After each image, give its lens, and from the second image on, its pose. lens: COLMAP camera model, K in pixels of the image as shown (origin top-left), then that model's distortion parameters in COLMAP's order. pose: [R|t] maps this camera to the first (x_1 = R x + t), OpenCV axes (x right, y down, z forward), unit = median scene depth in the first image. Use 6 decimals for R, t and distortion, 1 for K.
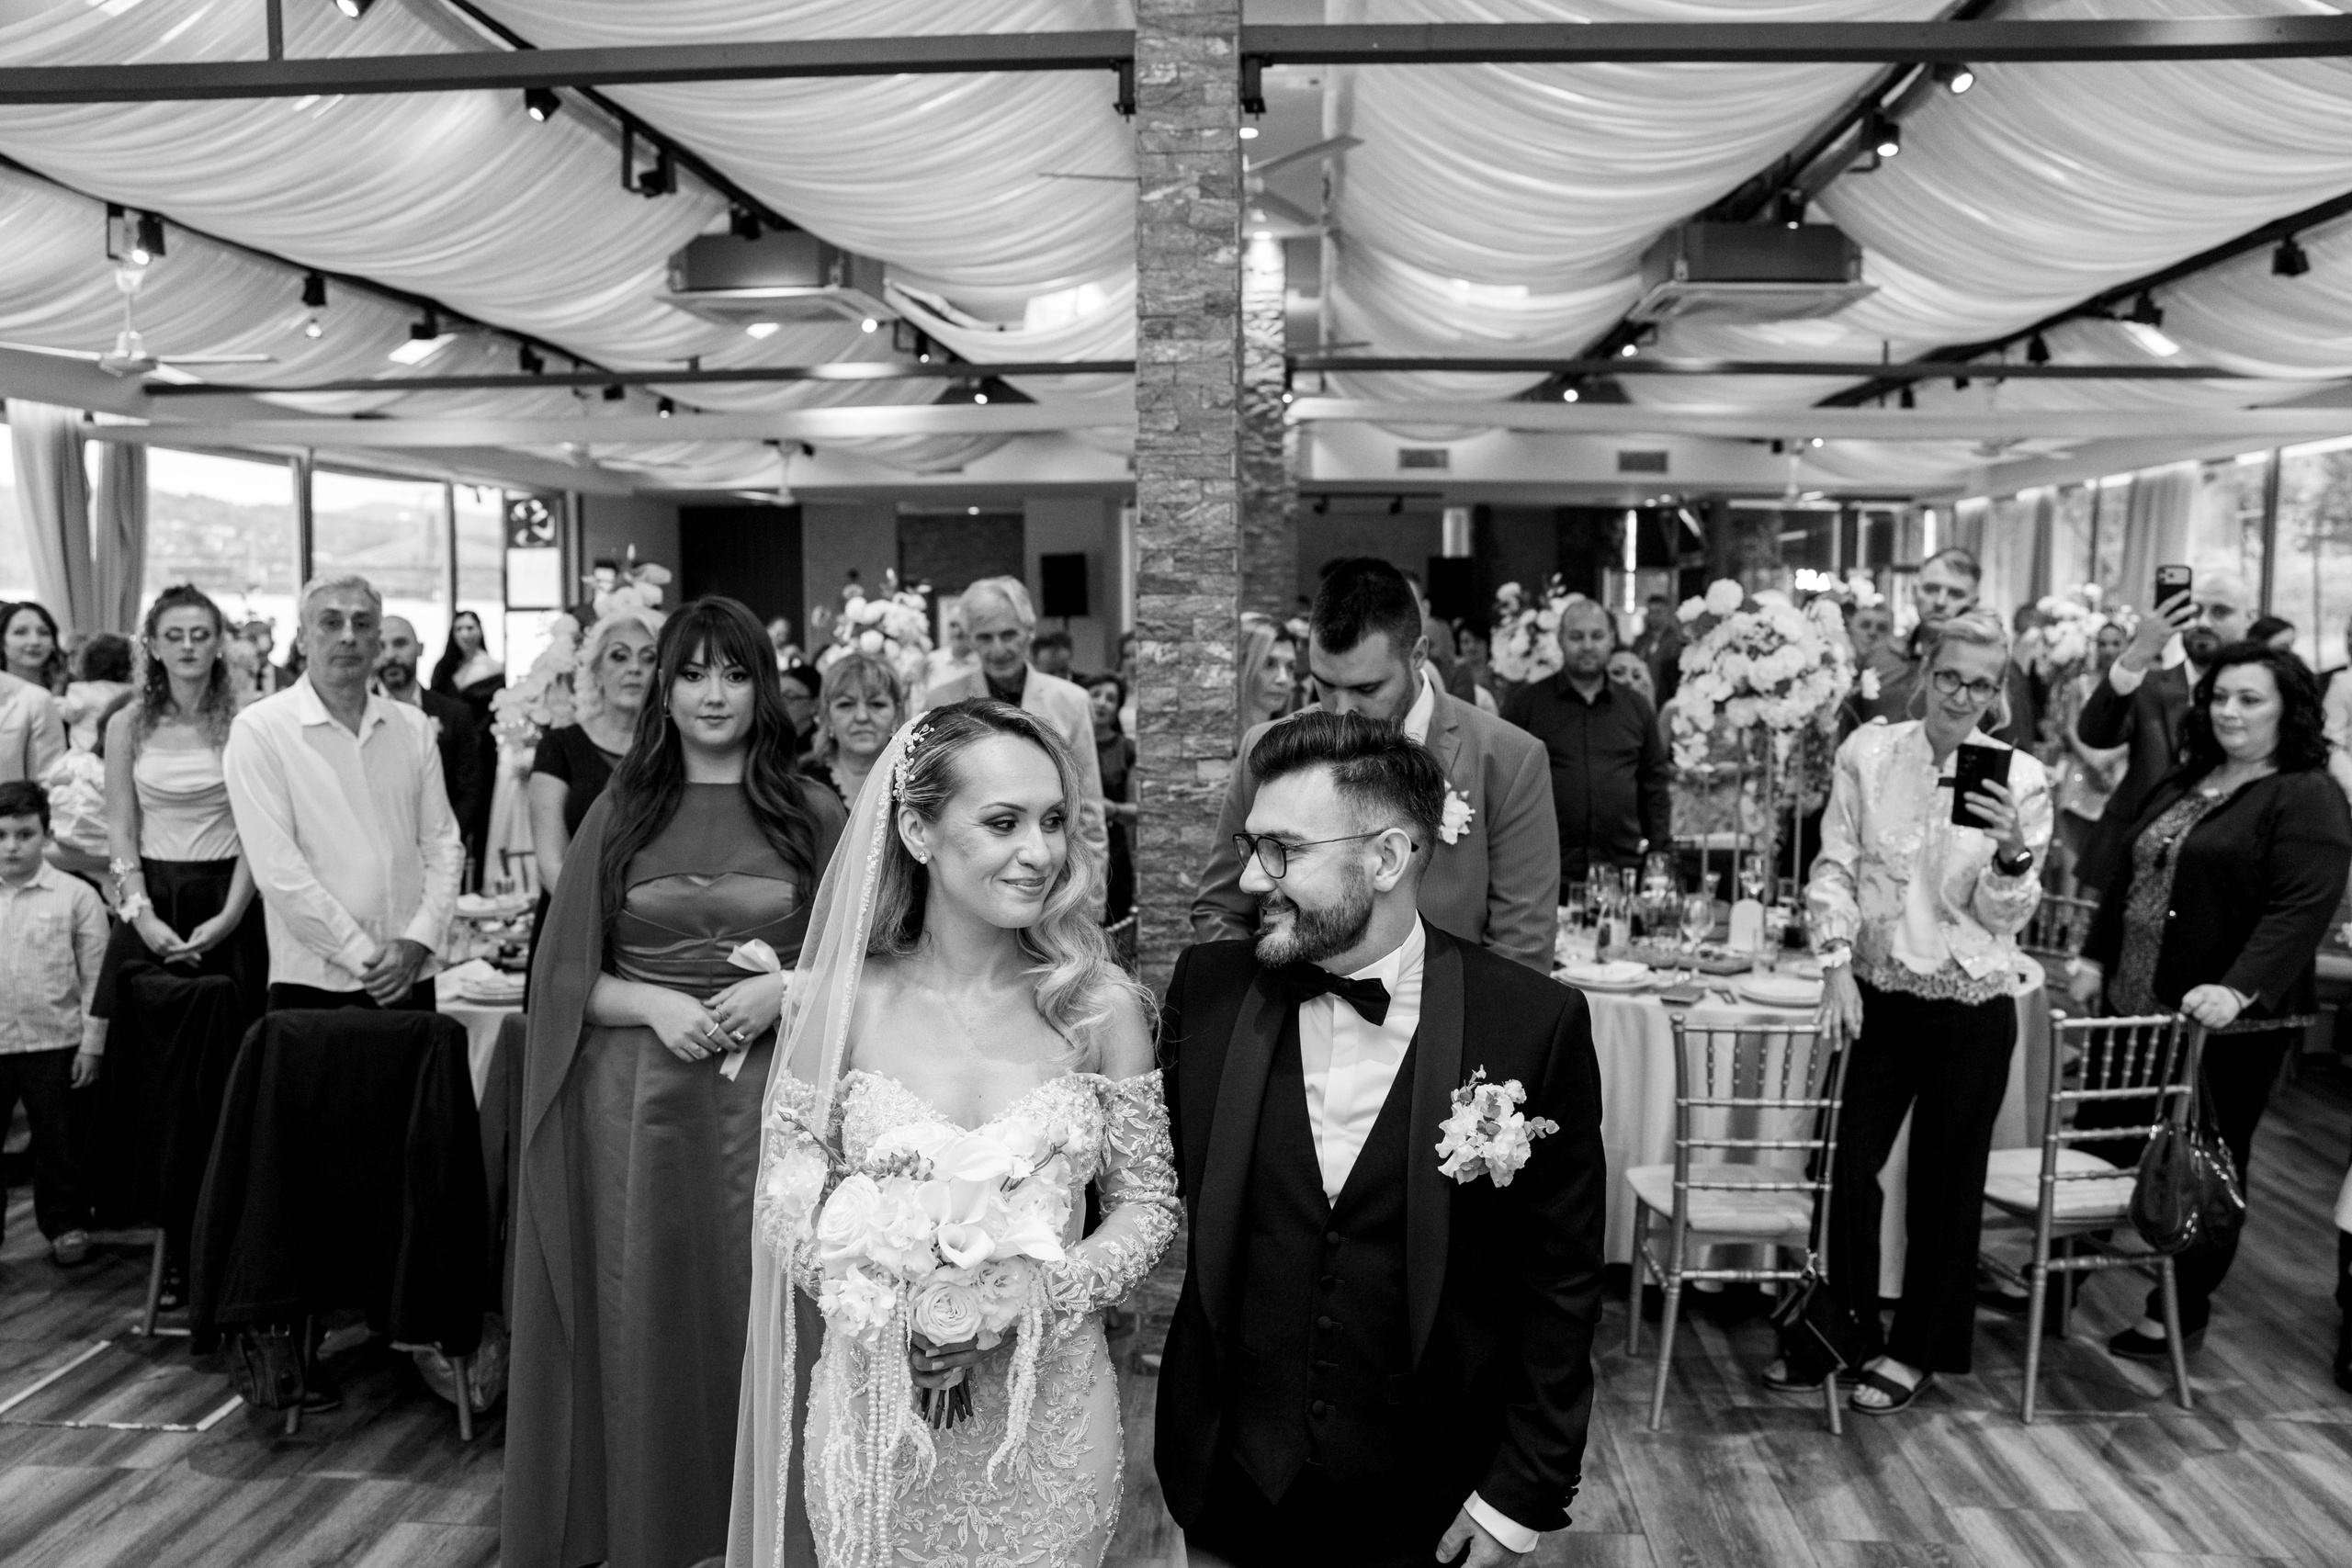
lens RADIAL K [[1851.0, 0, 1176.0], [0, 1851.0, 784.0], [0, 0, 1]] dist [-0.121612, 0.127969]
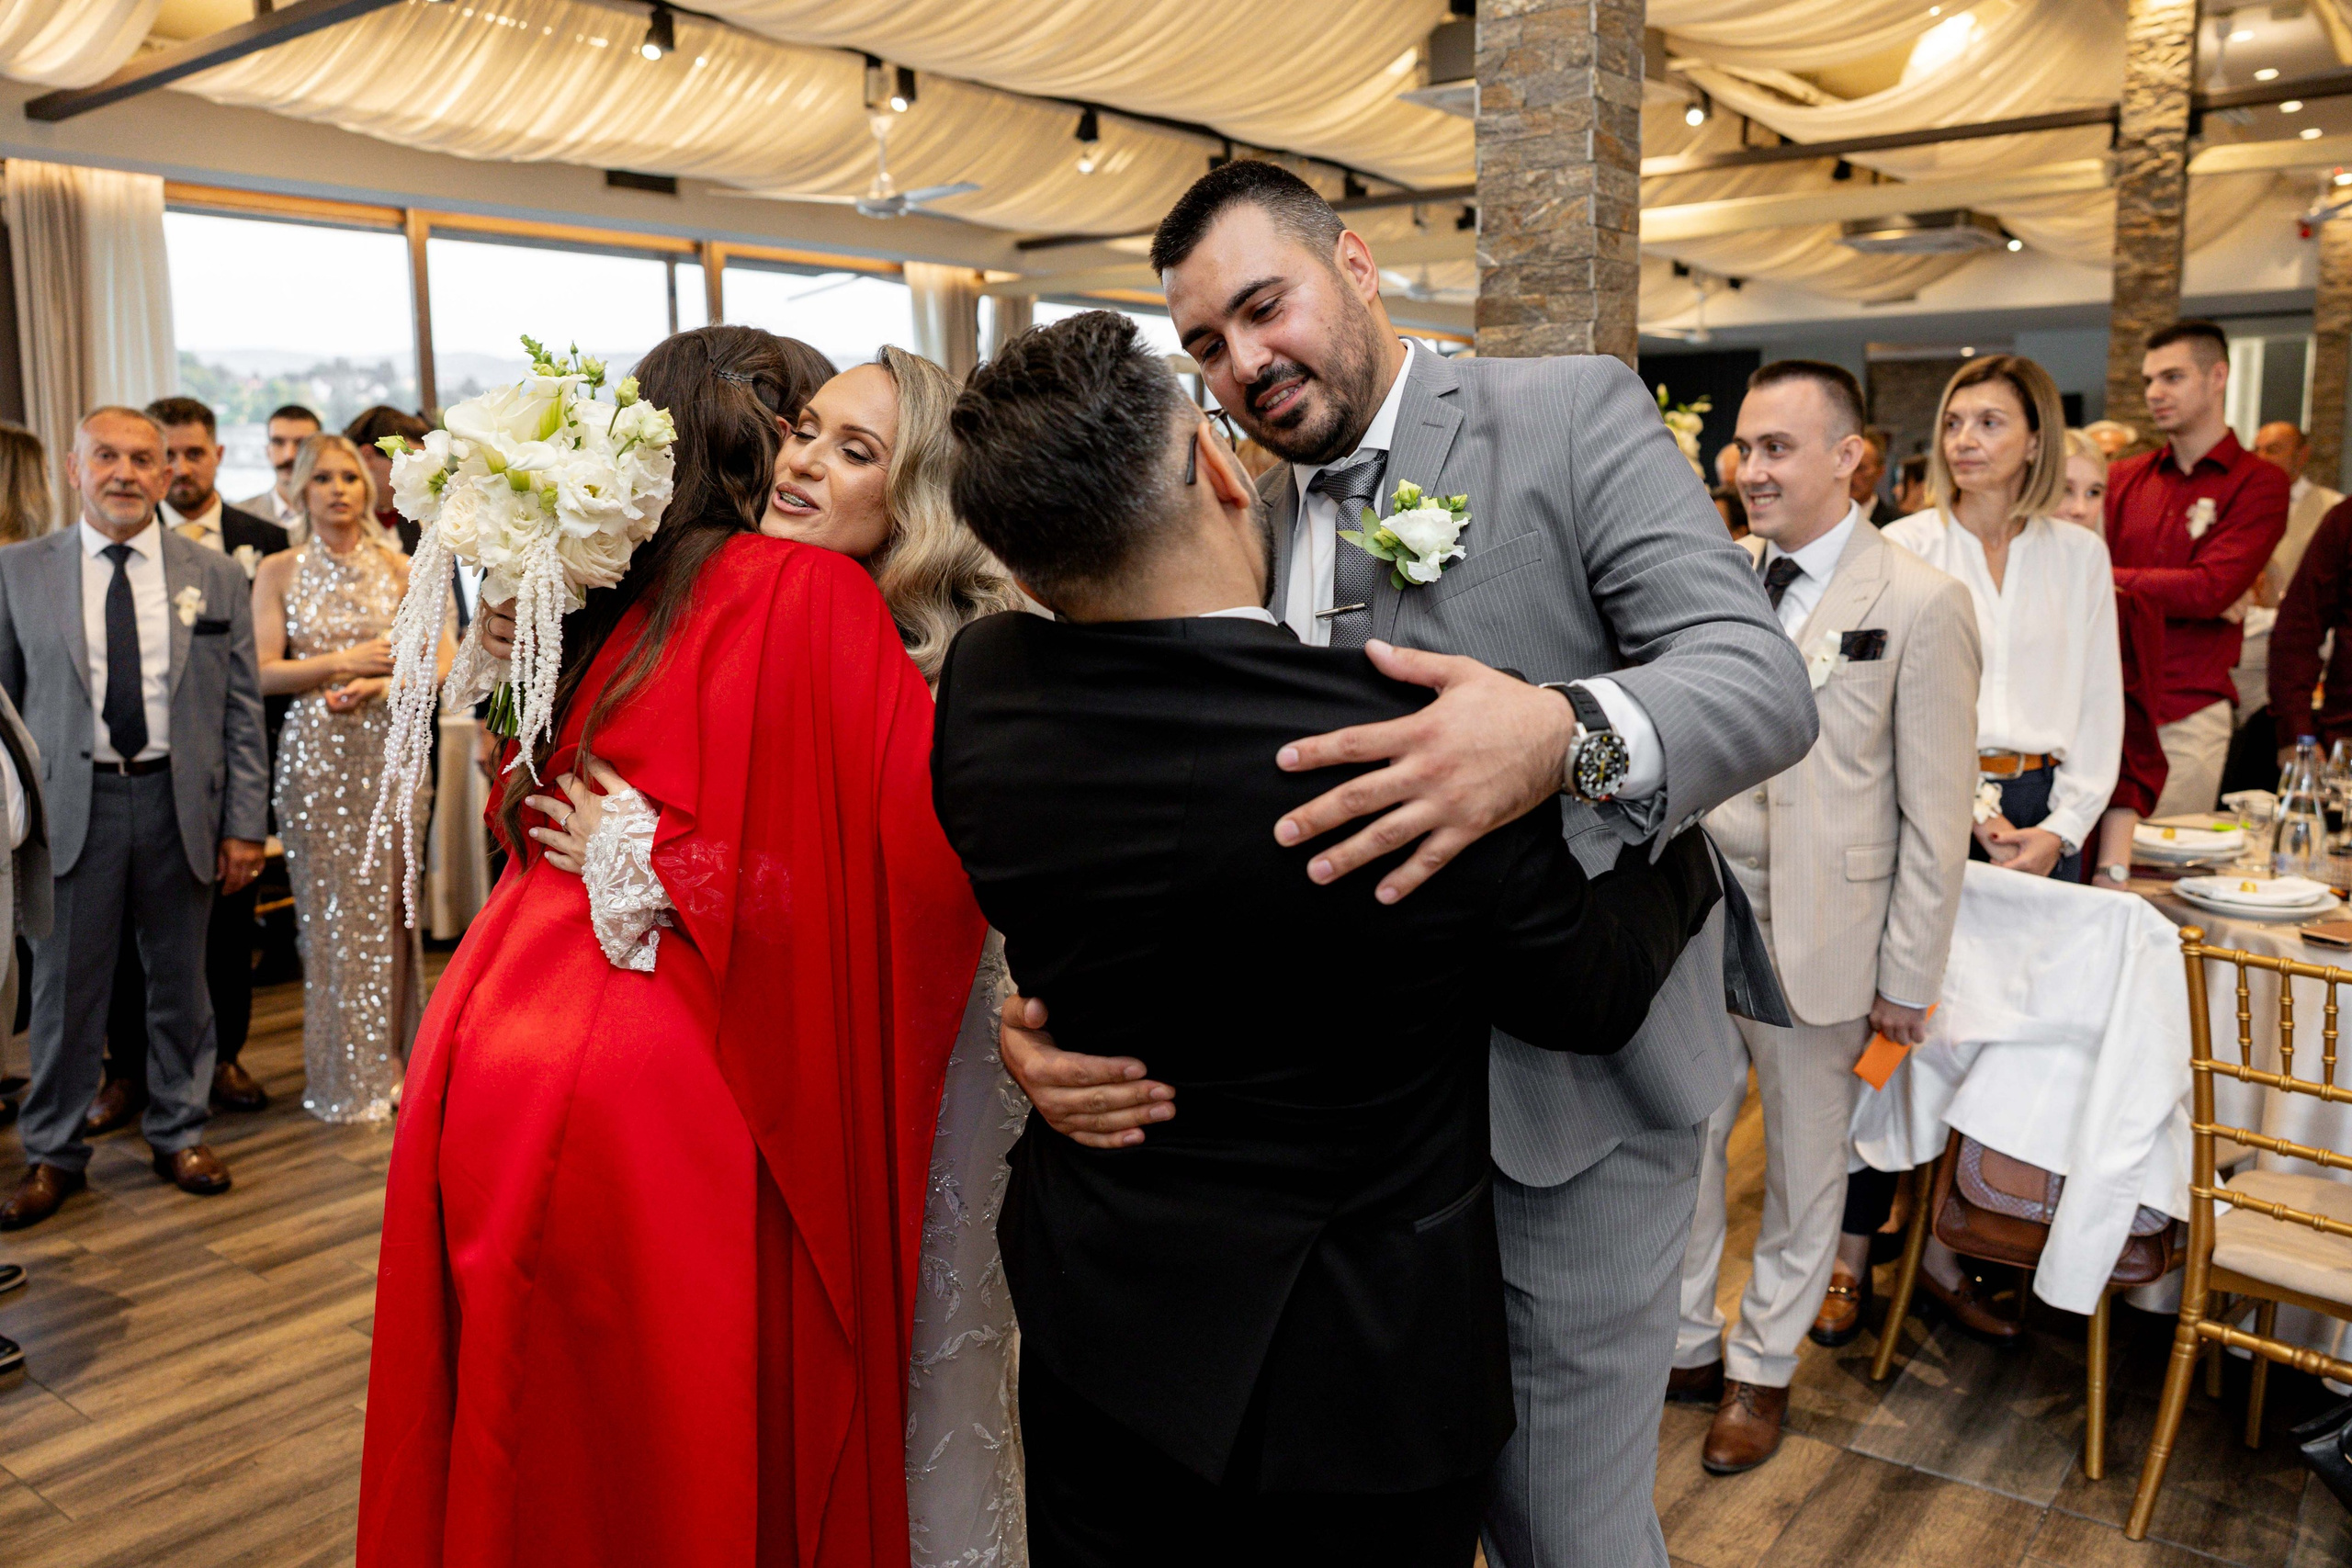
lens RADIAL K [[1851.0, 0, 1176.0], [0, 1851.0, 784.0], [0, 0, 1]] dist [-0.121612, 0.127969]
pose [[0.838522, 0.073621, -0.539871, 0.239710], [-0.037653, 0.996290, 0.077379, 0.026607], [0.543565, -0.044556, 0.838184, 0.221857]]
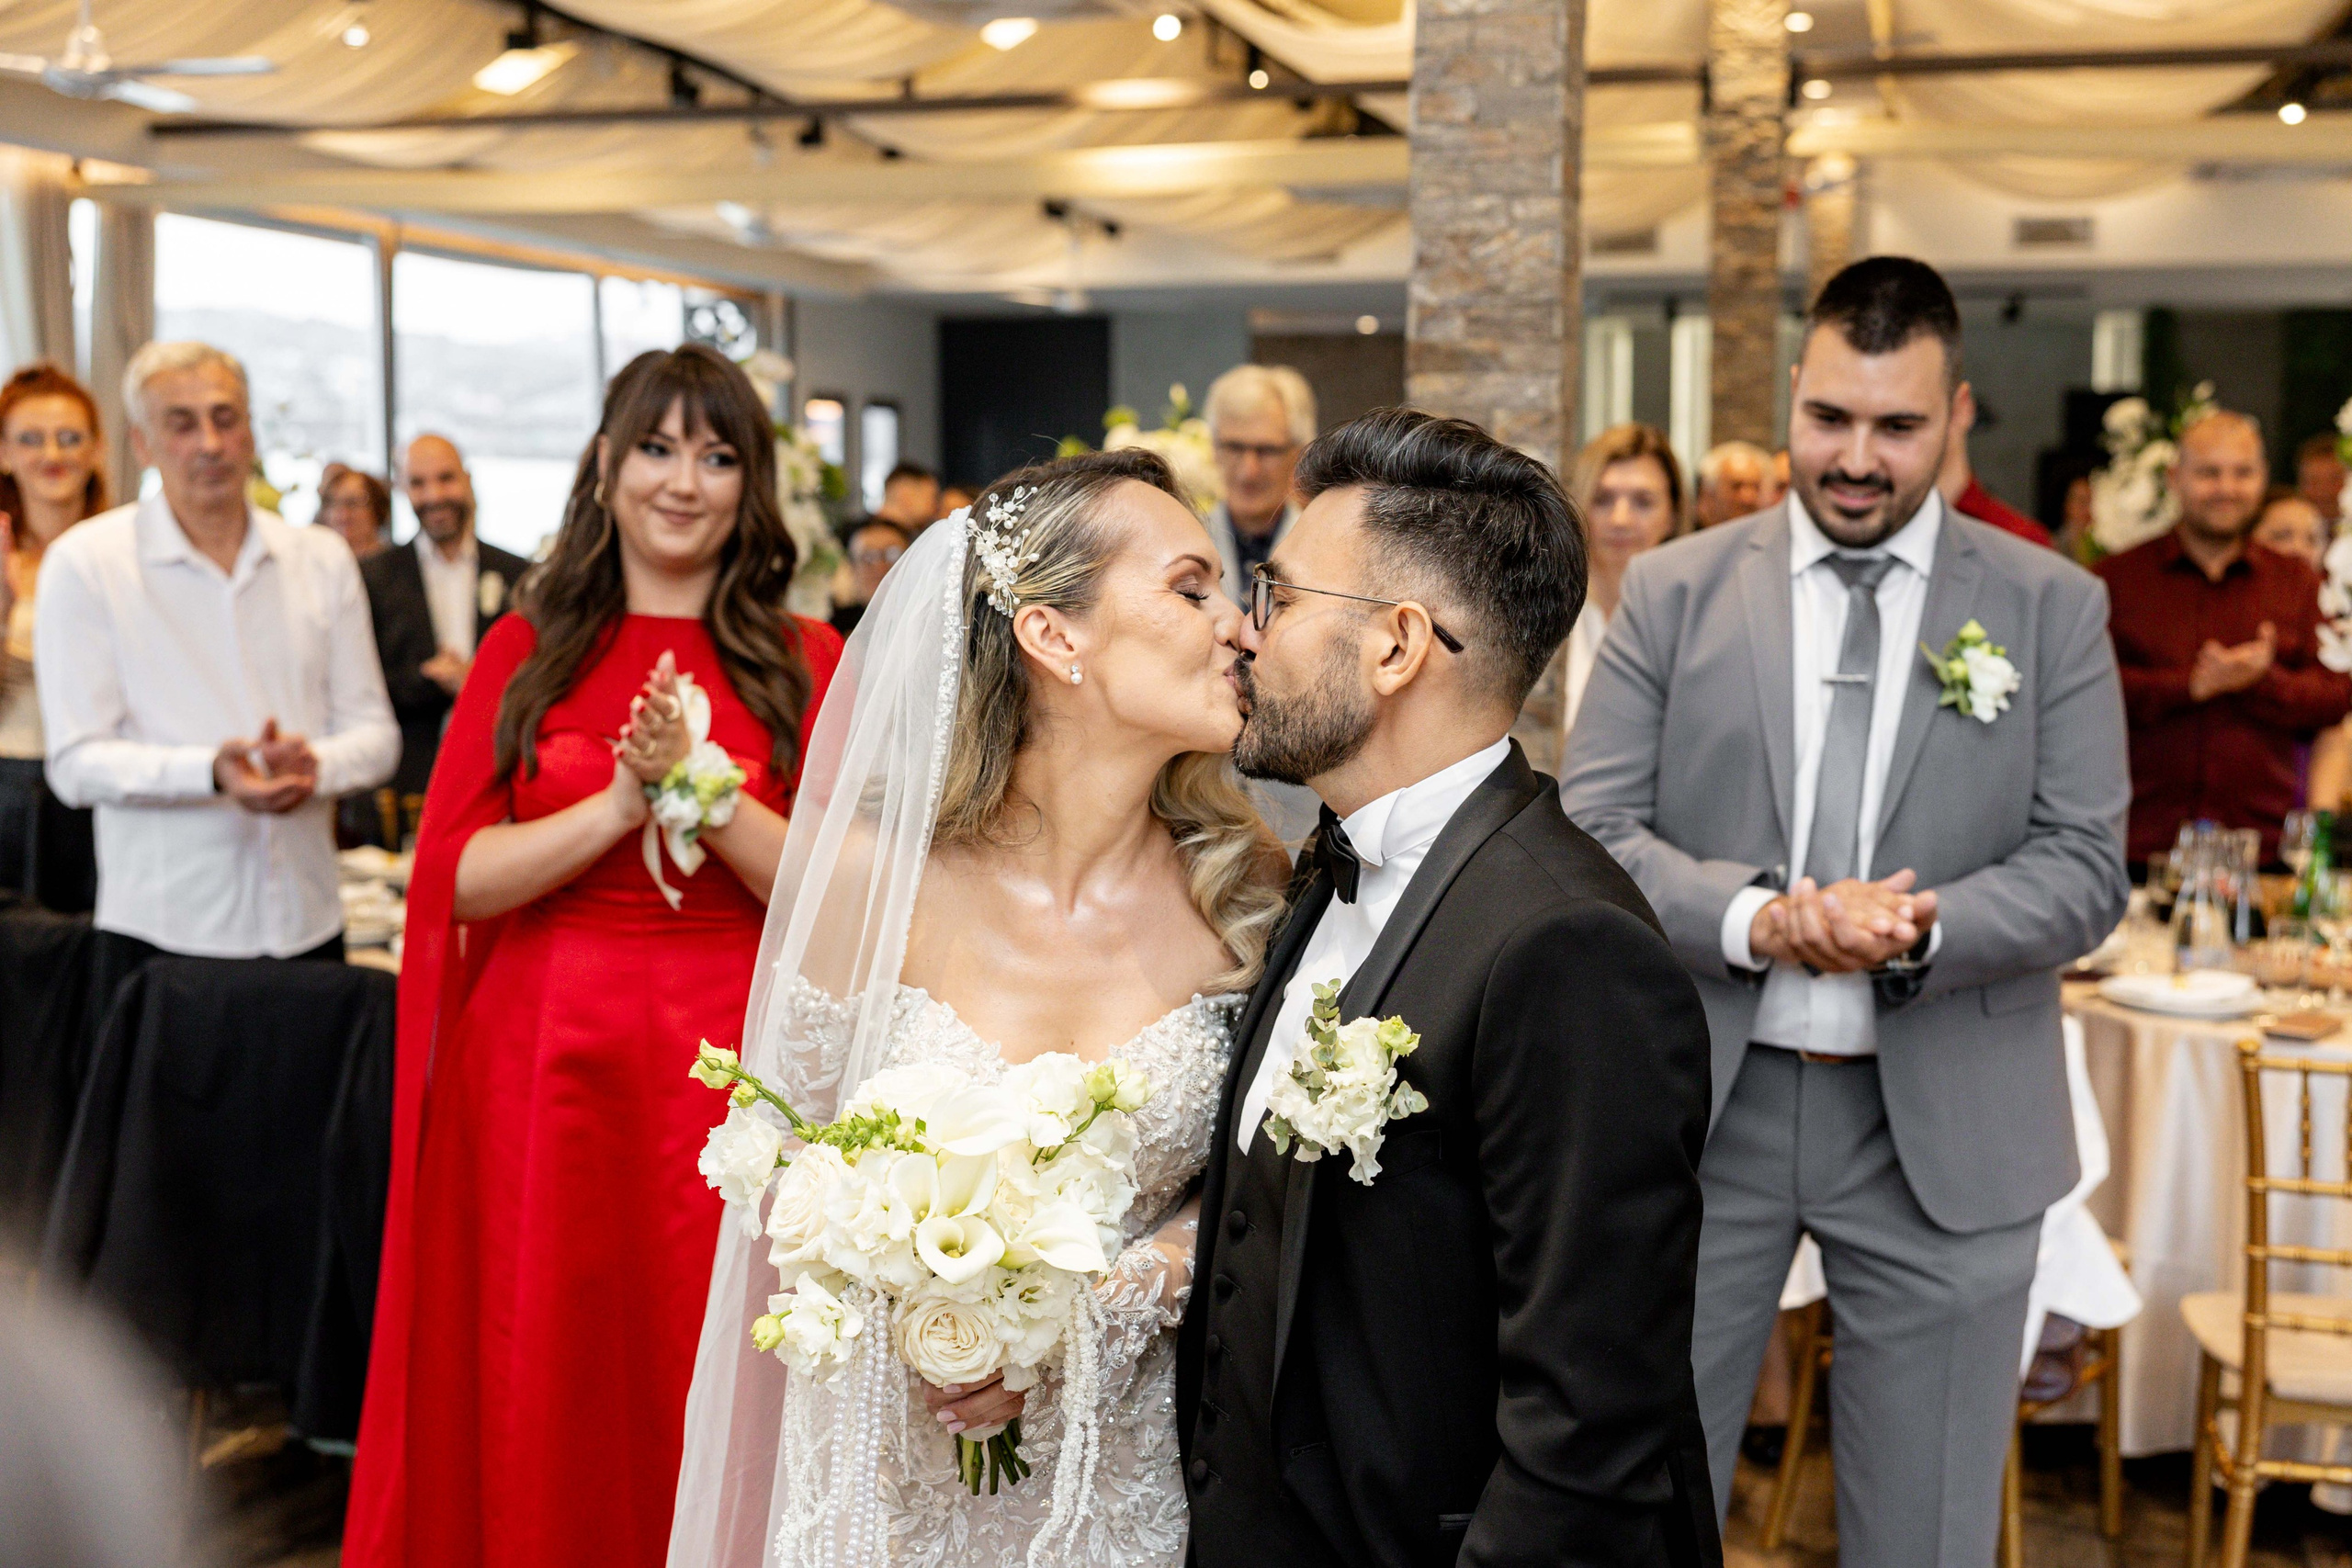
lens RADIAL K [[2731.3, 0, 1196.9], [0, 2731.3, 797.0], [0, 0, 1]] dist [-0.030758, 0.234012]
pose [[0.982749, 0.024587, -0.183305, 0.068851], [-0.021221, 0.999569, 0.020300, 0.024038], [0.183725, -0.016060, 0.982846, 0.021089]]
